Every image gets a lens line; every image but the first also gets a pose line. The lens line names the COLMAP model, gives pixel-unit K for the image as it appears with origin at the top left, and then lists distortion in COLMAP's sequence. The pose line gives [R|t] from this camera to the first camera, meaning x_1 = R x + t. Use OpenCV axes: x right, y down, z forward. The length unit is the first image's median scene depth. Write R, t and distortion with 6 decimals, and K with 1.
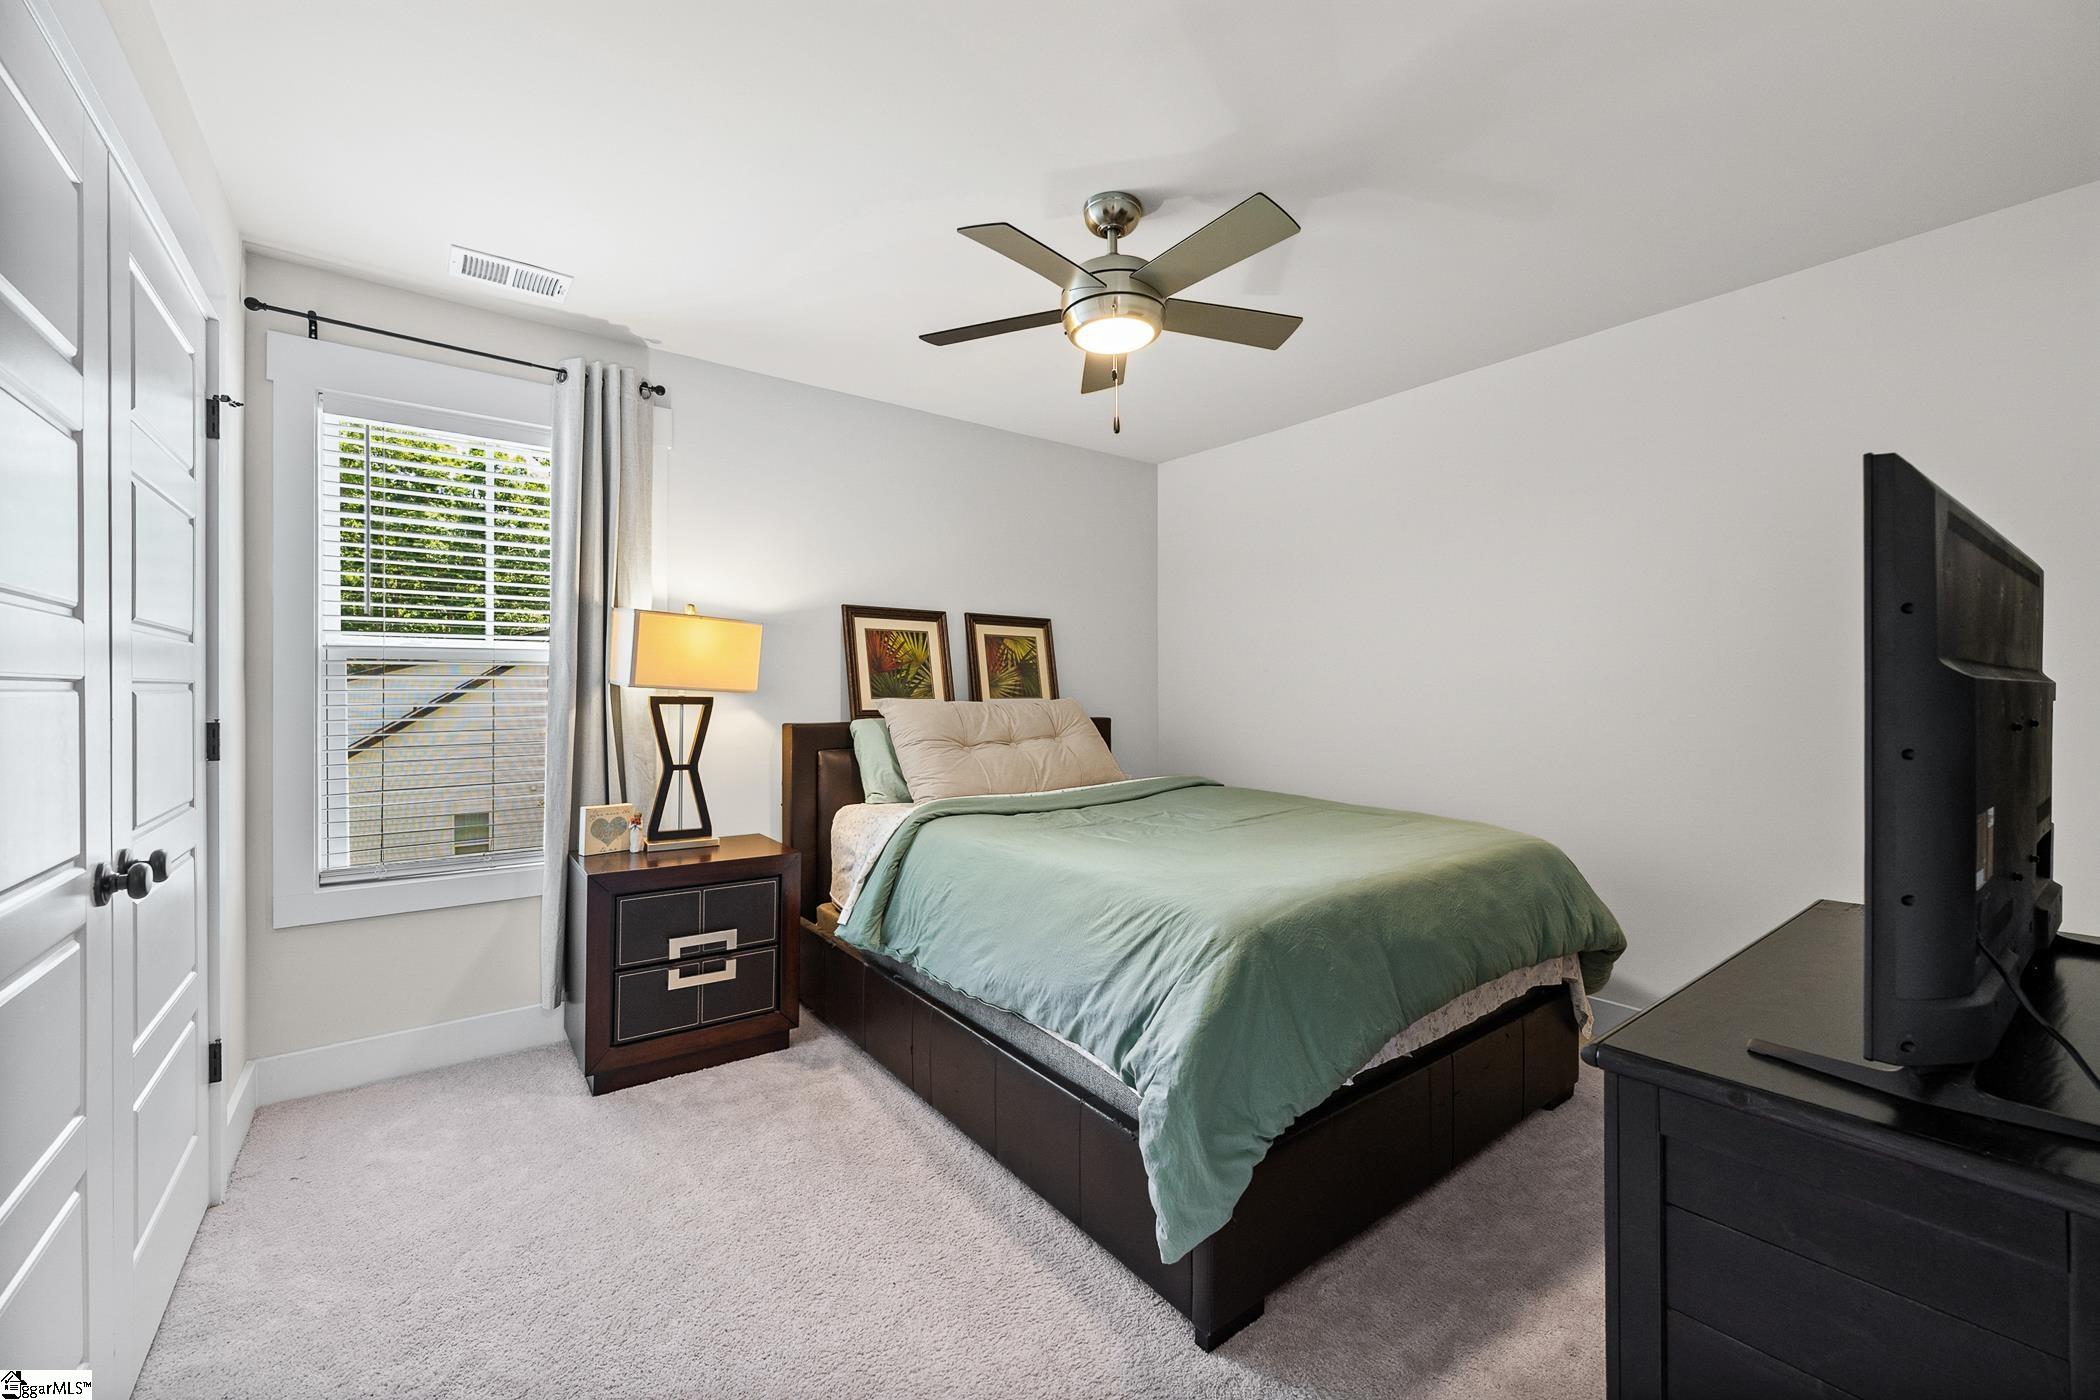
lens RADIAL K [[829.4, 0, 1050.1], [0, 829.4, 693.6], [0, 0, 1]] dist [0.001940, 0.000025]
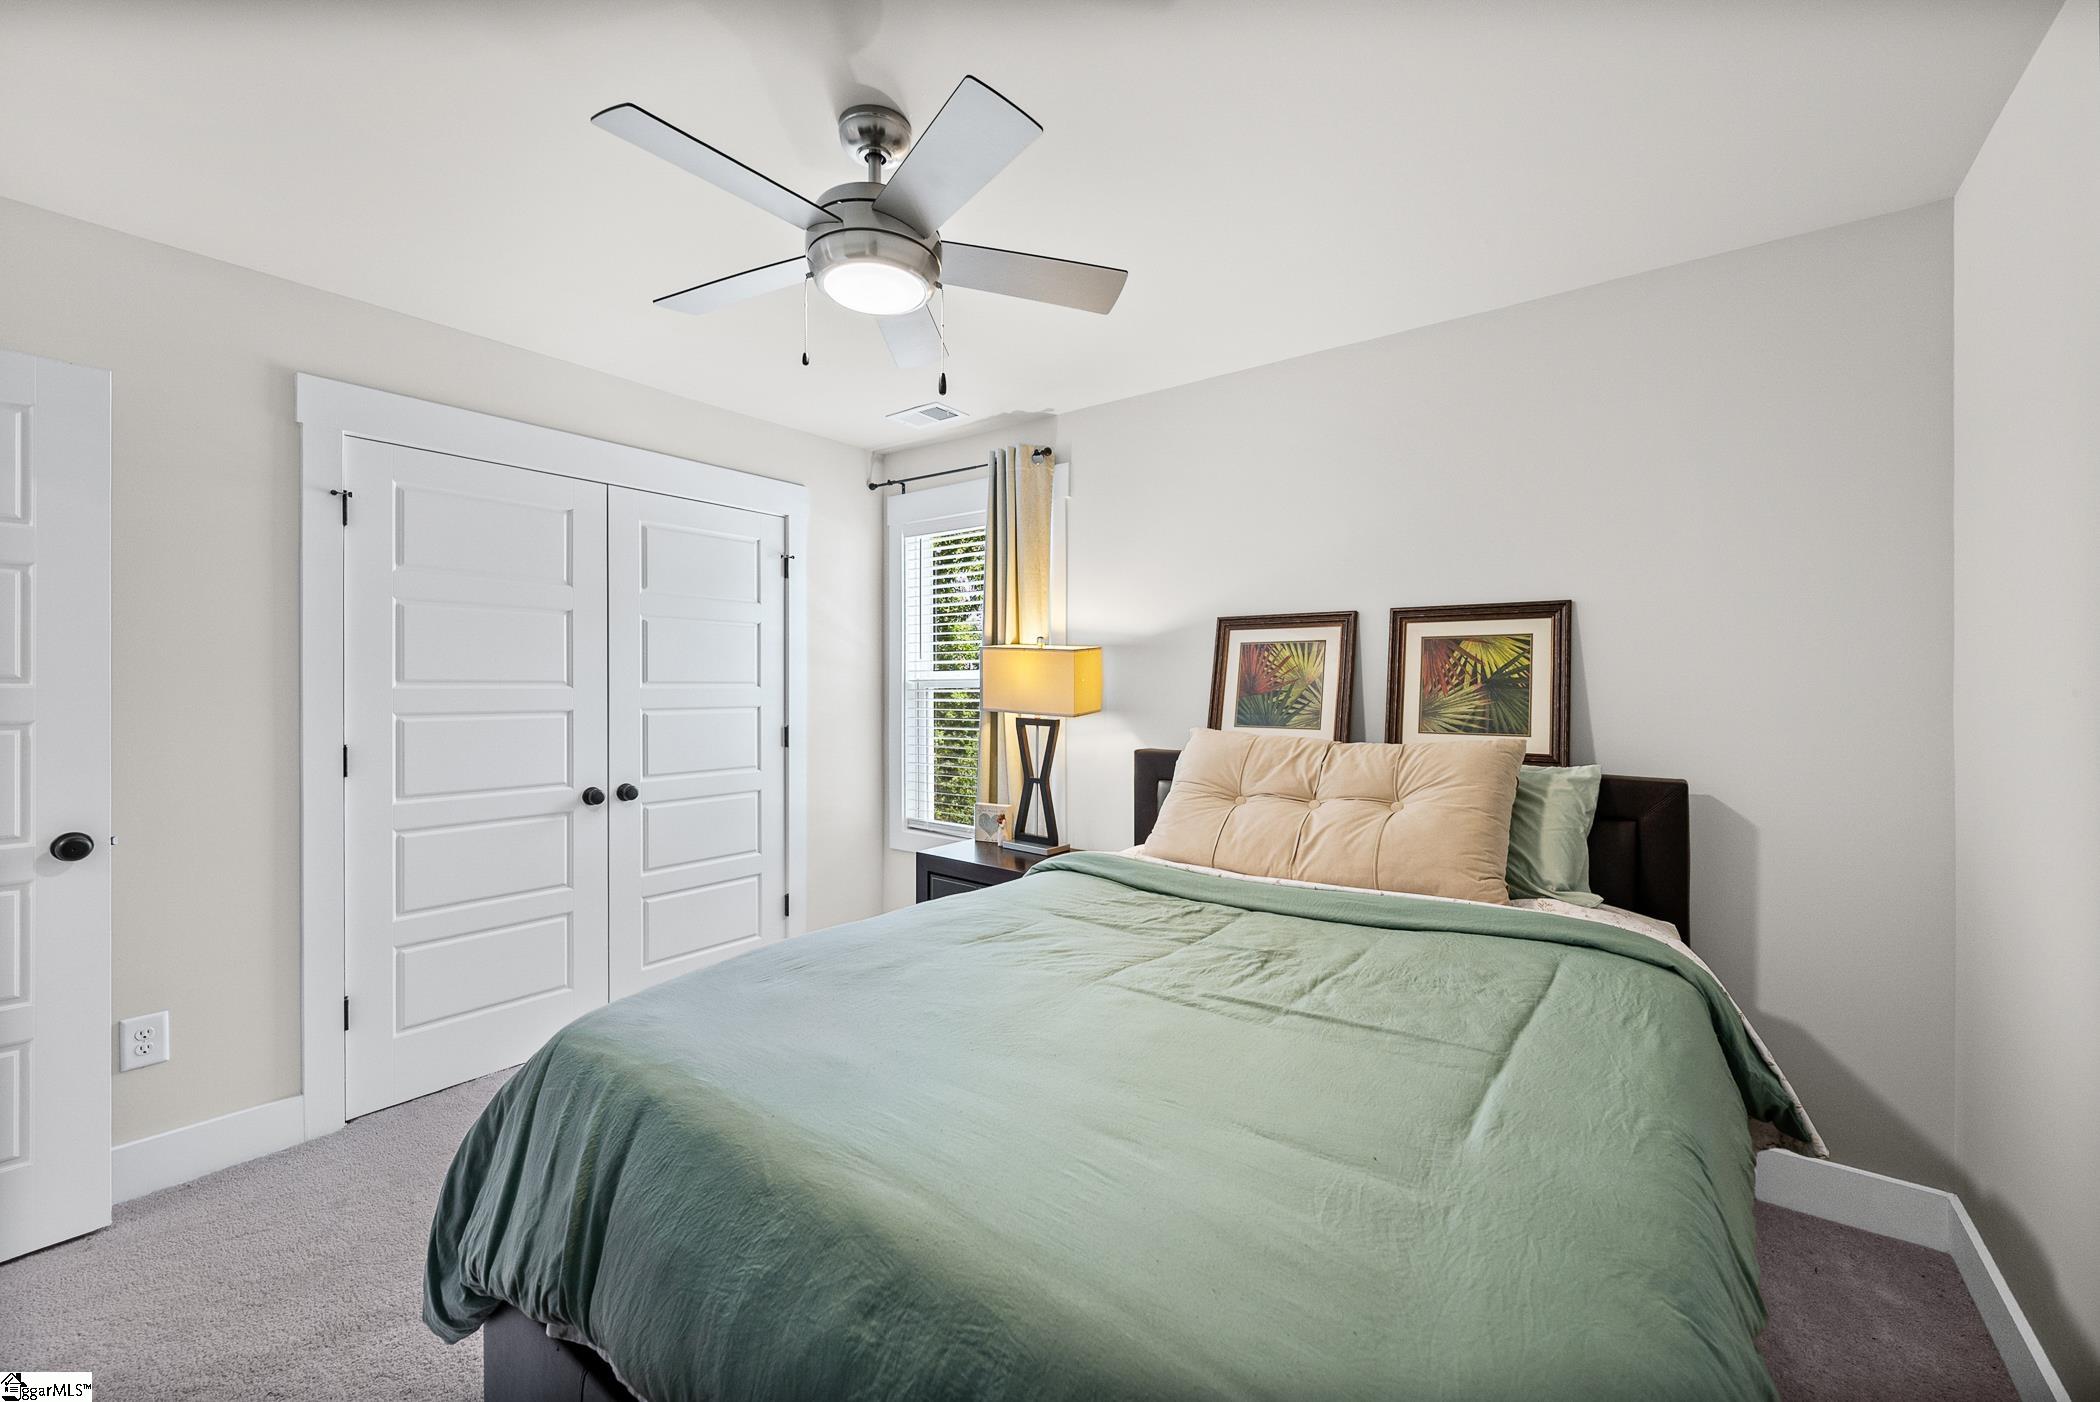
lens RADIAL K [[829.4, 0, 1050.1], [0, 829.4, 694.6], [0, 0, 1]] dist [0.001940, 0.000025]
pose [[0.272708, 0.009596, -0.962049, 0.531786], [-0.004431, 0.999952, 0.008718, -0.031930], [0.962087, 0.001886, 0.272738, 0.573037]]
